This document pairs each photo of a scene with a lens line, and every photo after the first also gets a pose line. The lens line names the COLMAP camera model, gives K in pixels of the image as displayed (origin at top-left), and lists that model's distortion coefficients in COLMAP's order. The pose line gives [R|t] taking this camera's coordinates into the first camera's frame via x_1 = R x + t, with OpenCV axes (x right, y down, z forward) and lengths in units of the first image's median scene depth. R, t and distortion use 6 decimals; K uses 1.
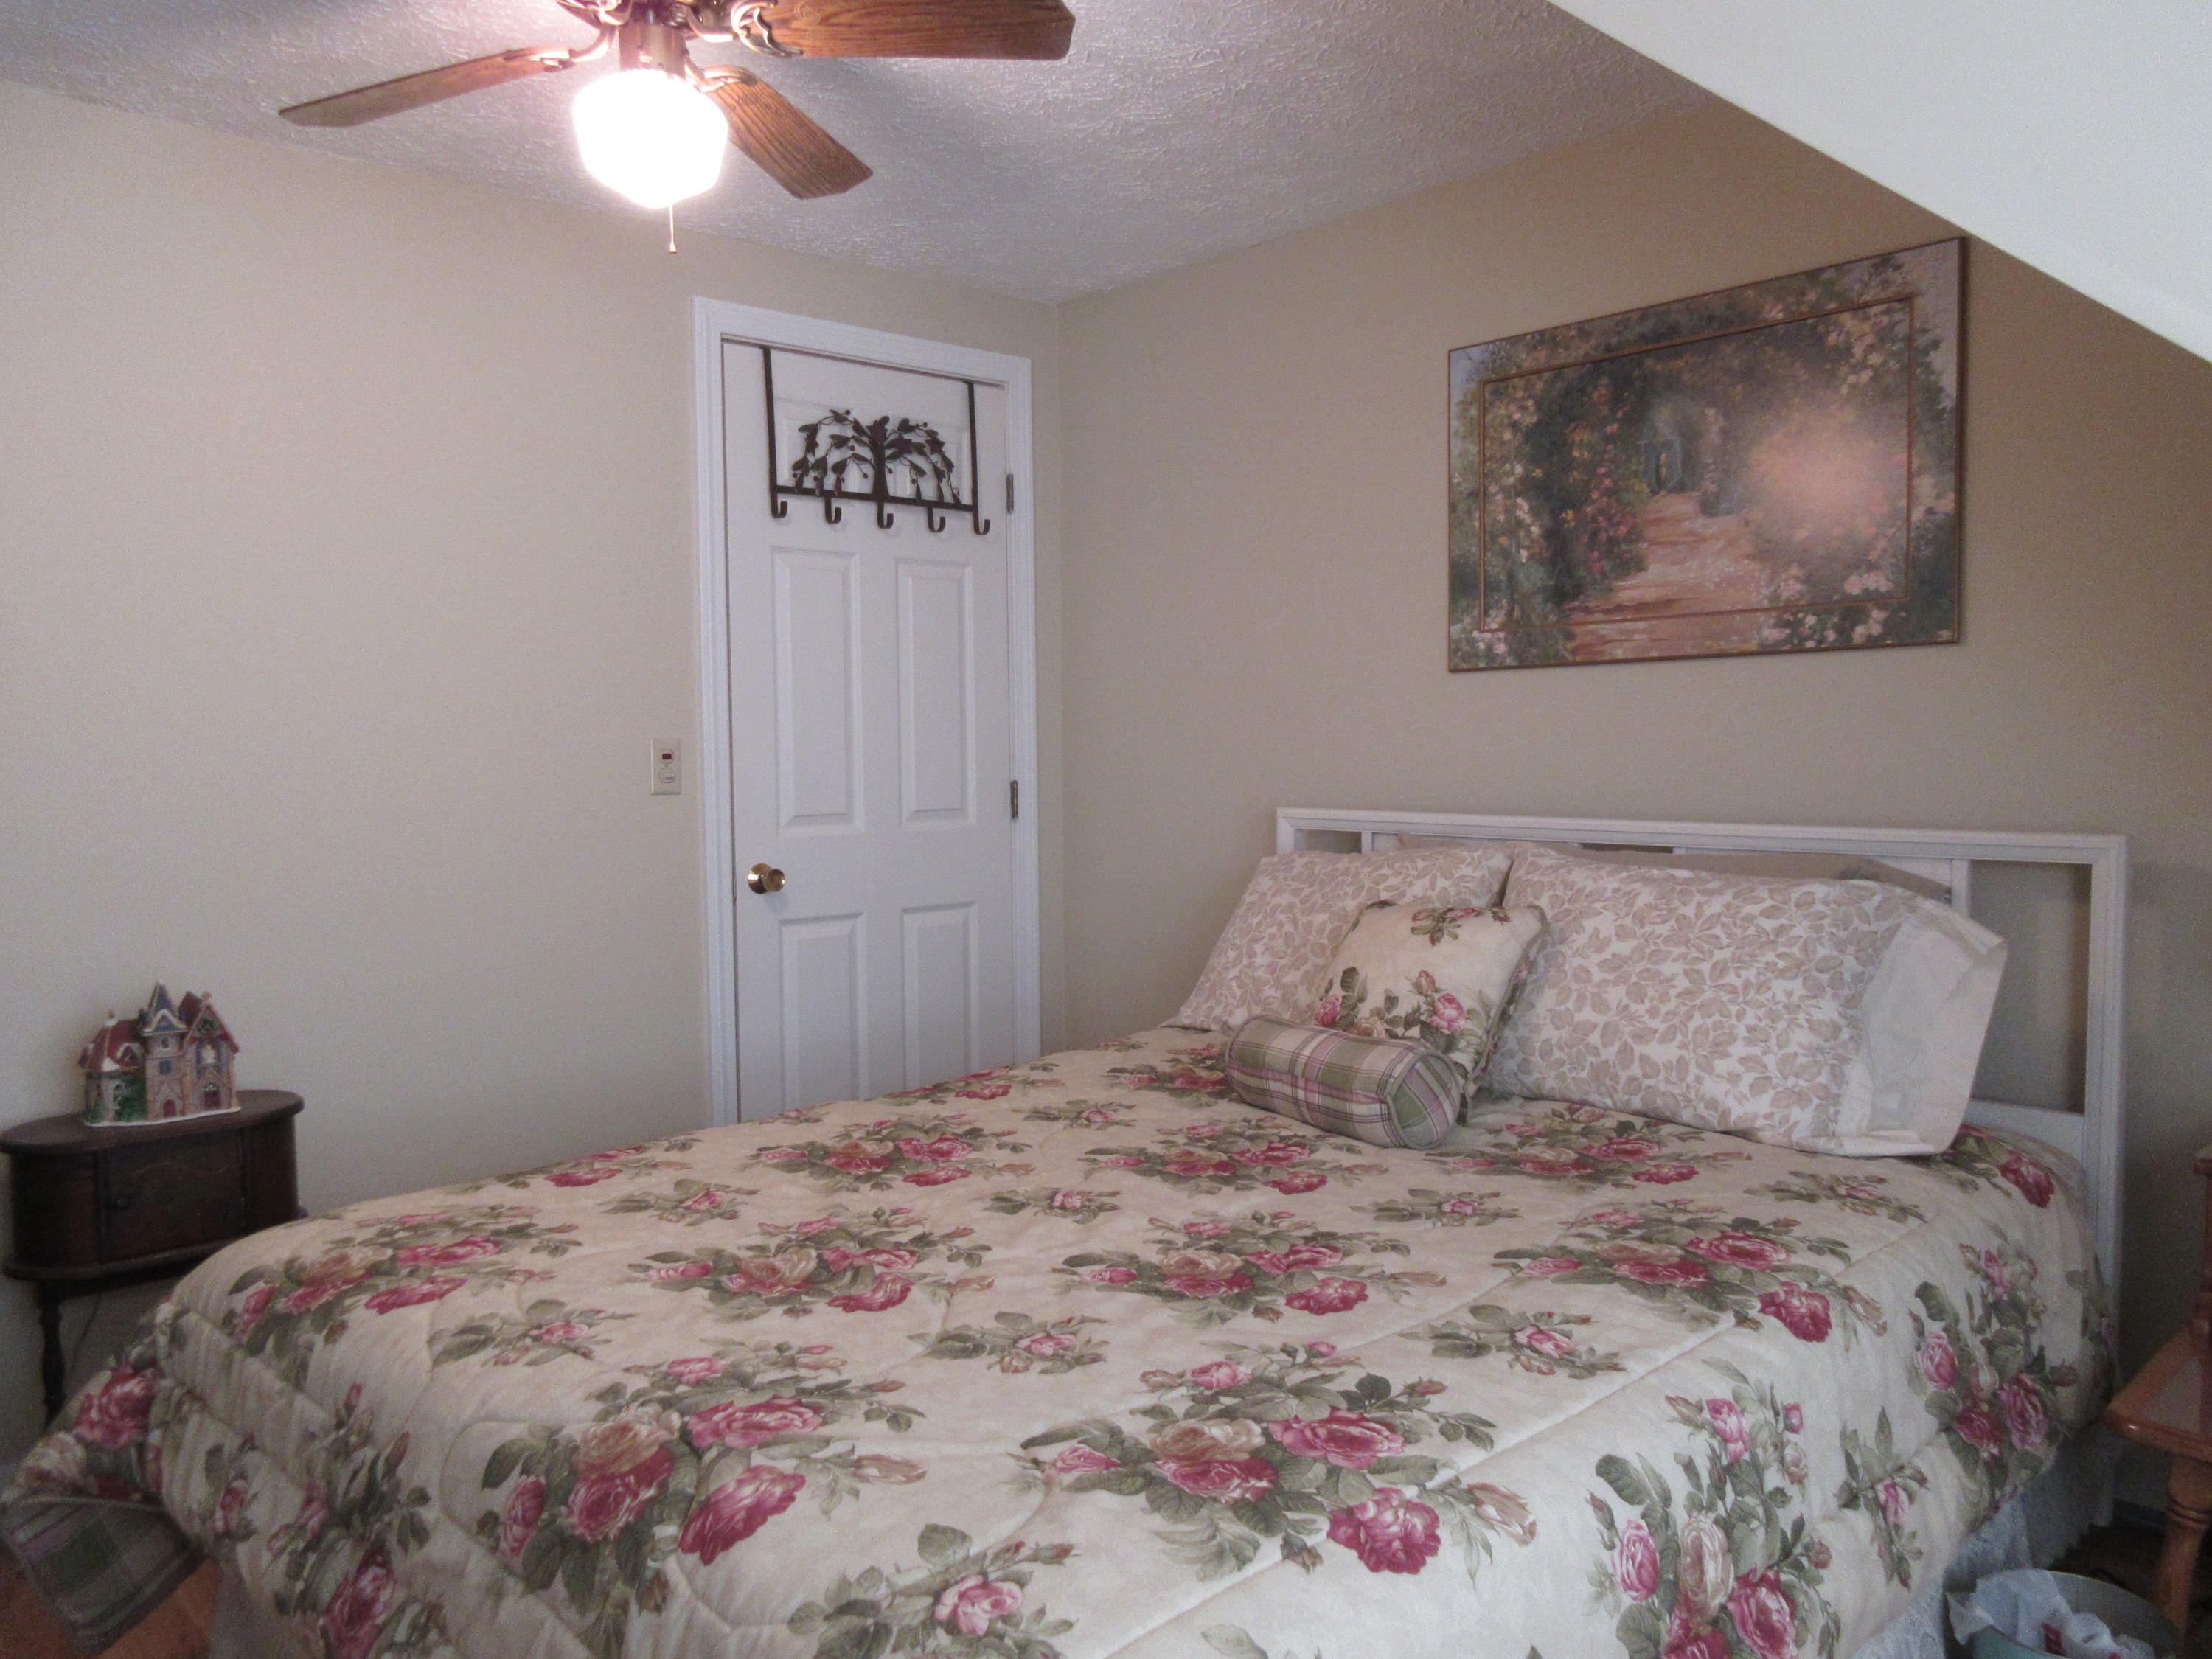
lens RADIAL K [[1666.1, 0, 1089.8], [0, 1666.1, 847.5], [0, 0, 1]] dist [0.021237, -0.013314]
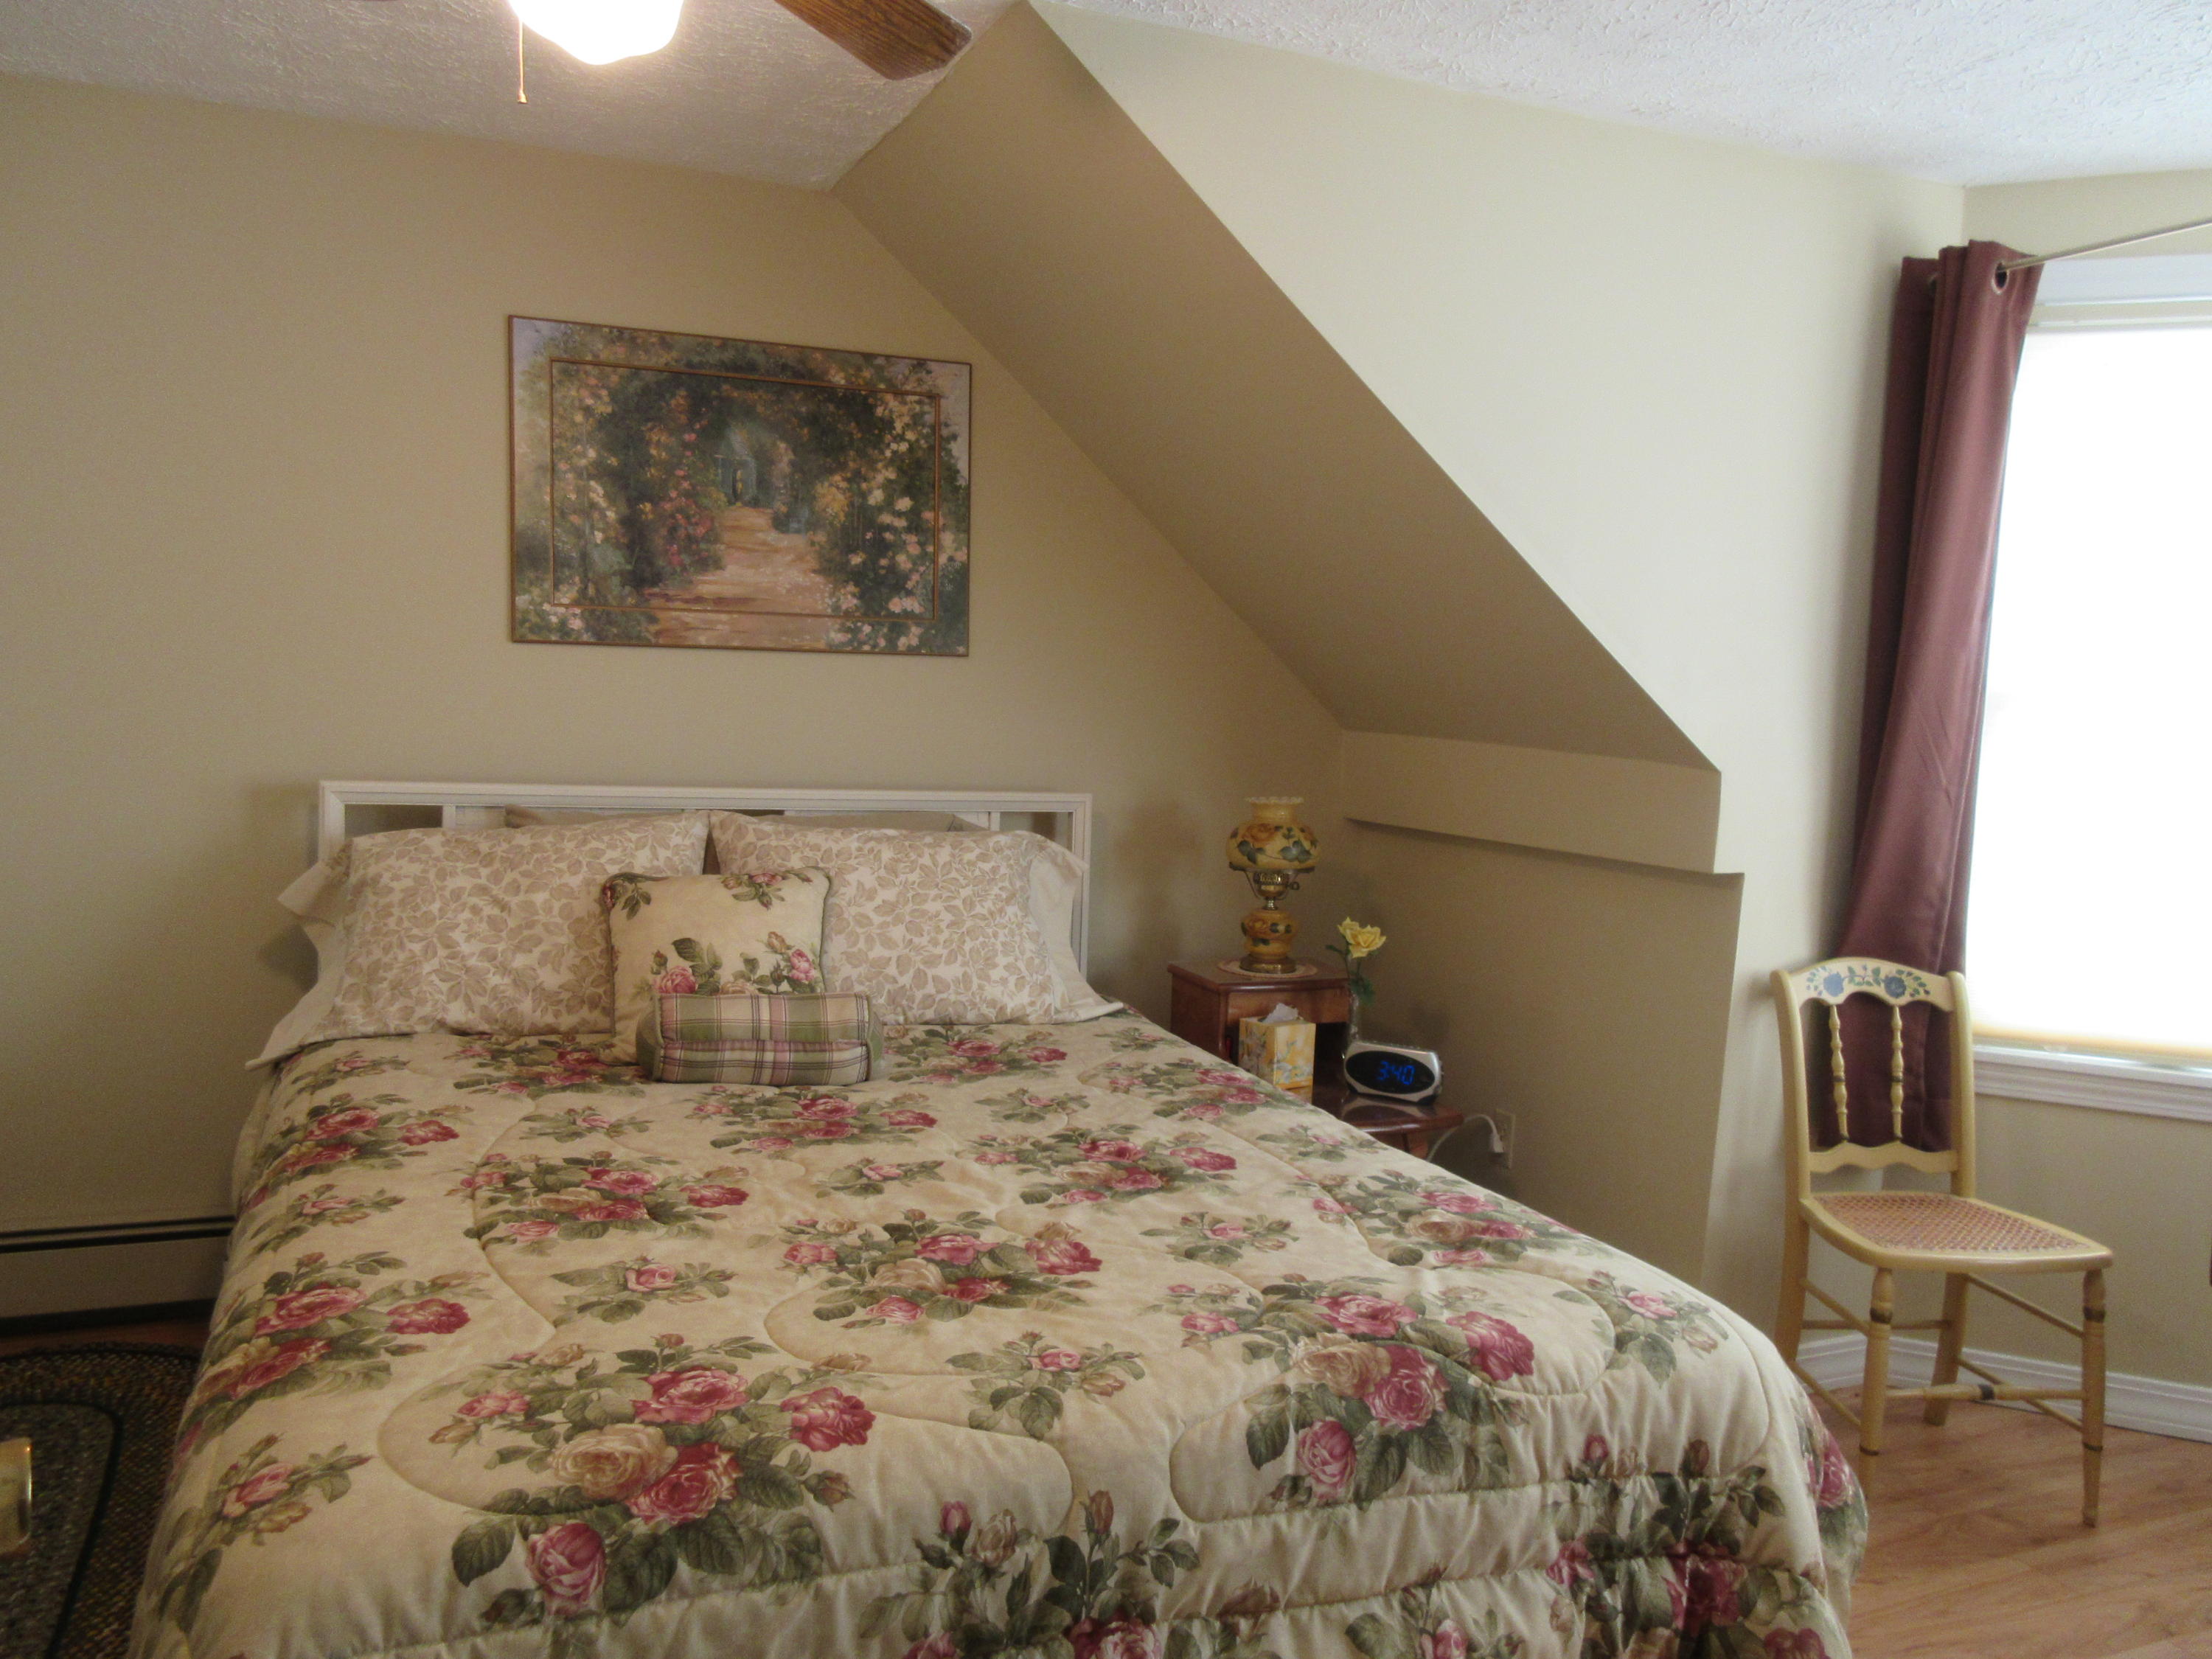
lens RADIAL K [[1666.1, 0, 1118.6], [0, 1666.1, 848.7], [0, 0, 1]] dist [0.021237, -0.013314]
pose [[0.364872, -0.061579, 0.929019, -0.690520], [0.020999, 0.998101, 0.057910, -0.037797], [-0.930821, -0.001621, 0.365473, 0.352668]]
